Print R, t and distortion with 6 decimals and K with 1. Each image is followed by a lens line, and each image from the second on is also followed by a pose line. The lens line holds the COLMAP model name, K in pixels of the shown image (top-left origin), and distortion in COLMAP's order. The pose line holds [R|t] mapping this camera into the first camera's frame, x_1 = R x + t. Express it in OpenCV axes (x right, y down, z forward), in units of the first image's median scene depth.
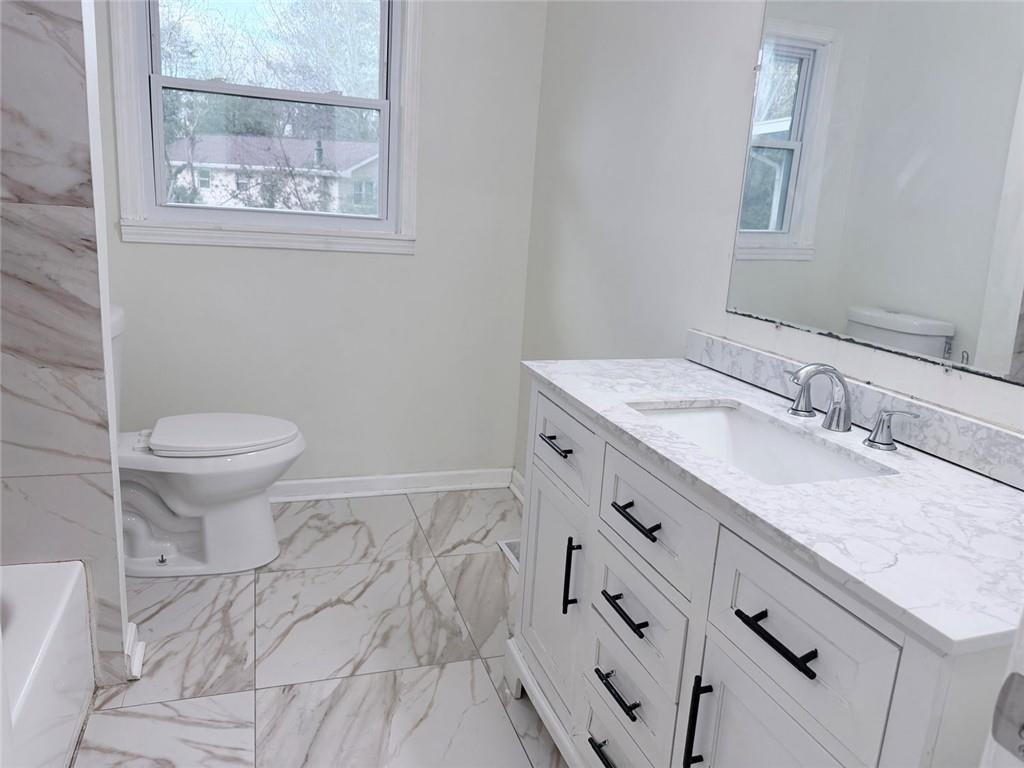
lens RADIAL K [[729.5, 0, 521.5], [0, 729.5, 373.3], [0, 0, 1]] dist [0.059790, -0.069877]
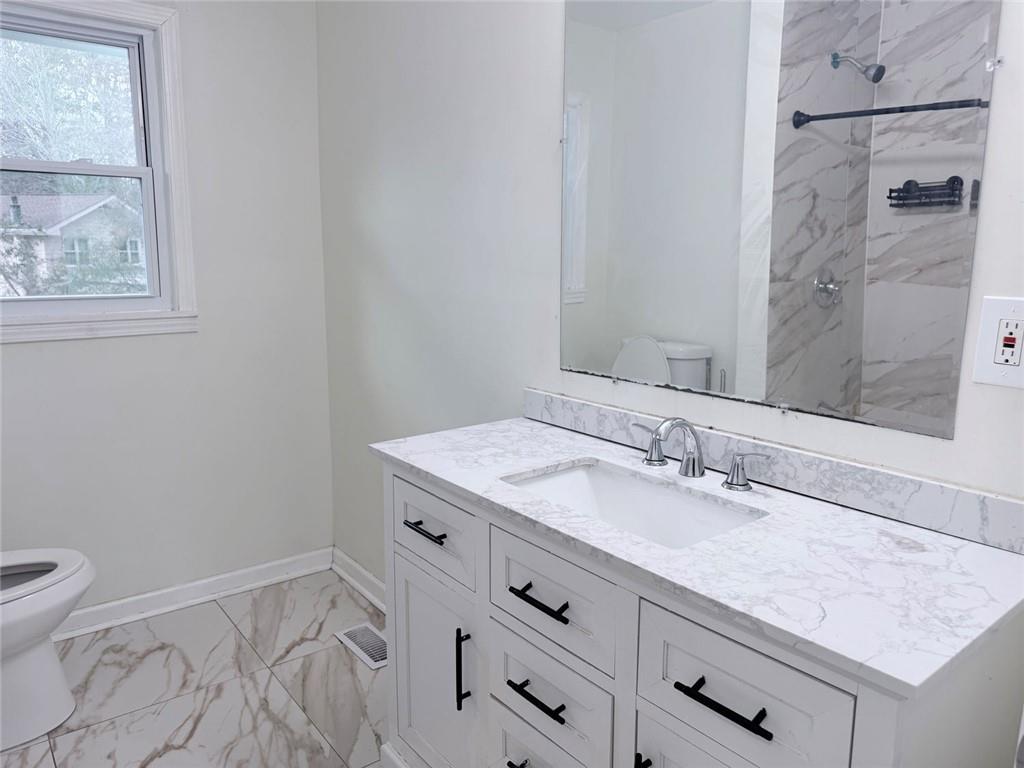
lens RADIAL K [[729.5, 0, 503.8], [0, 729.5, 374.1], [0, 0, 1]] dist [0.059790, -0.069877]
pose [[0.946003, -0.111529, 0.304368, -0.122076], [0.126374, 0.991545, -0.029452, -0.063401], [-0.298510, 0.066326, 0.952099, 0.047515]]
